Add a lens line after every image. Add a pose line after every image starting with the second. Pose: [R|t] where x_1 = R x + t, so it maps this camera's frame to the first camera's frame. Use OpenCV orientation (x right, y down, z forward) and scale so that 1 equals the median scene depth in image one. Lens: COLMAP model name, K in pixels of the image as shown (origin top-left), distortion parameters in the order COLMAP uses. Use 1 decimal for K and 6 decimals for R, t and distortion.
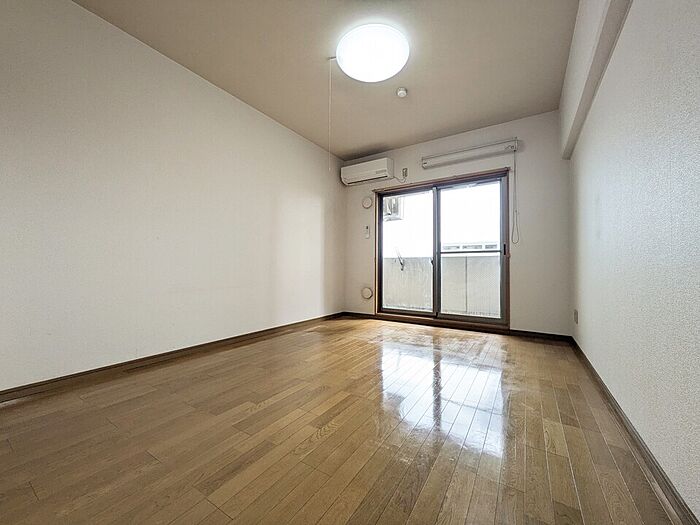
lens RADIAL K [[276.4, 0, 352.5], [0, 276.4, 261.6], [0, 0, 1]] dist [0.002481, -0.000299]
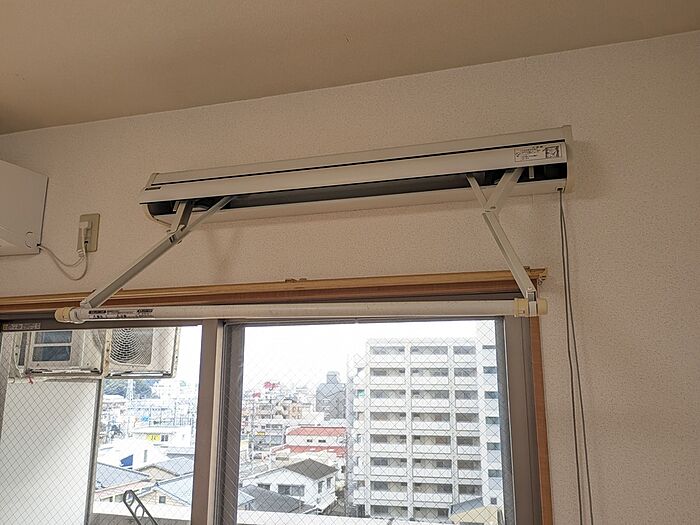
lens RADIAL K [[566.7, 0, 346.4], [0, 566.7, 261.0], [0, 0, 1]] dist [0.005604, 0.002412]
pose [[0.961257, 0.062078, 0.268572, 0.276467], [-0.006213, 0.978943, -0.204038, -0.217121], [-0.275583, 0.194464, 0.941402, 0.535790]]
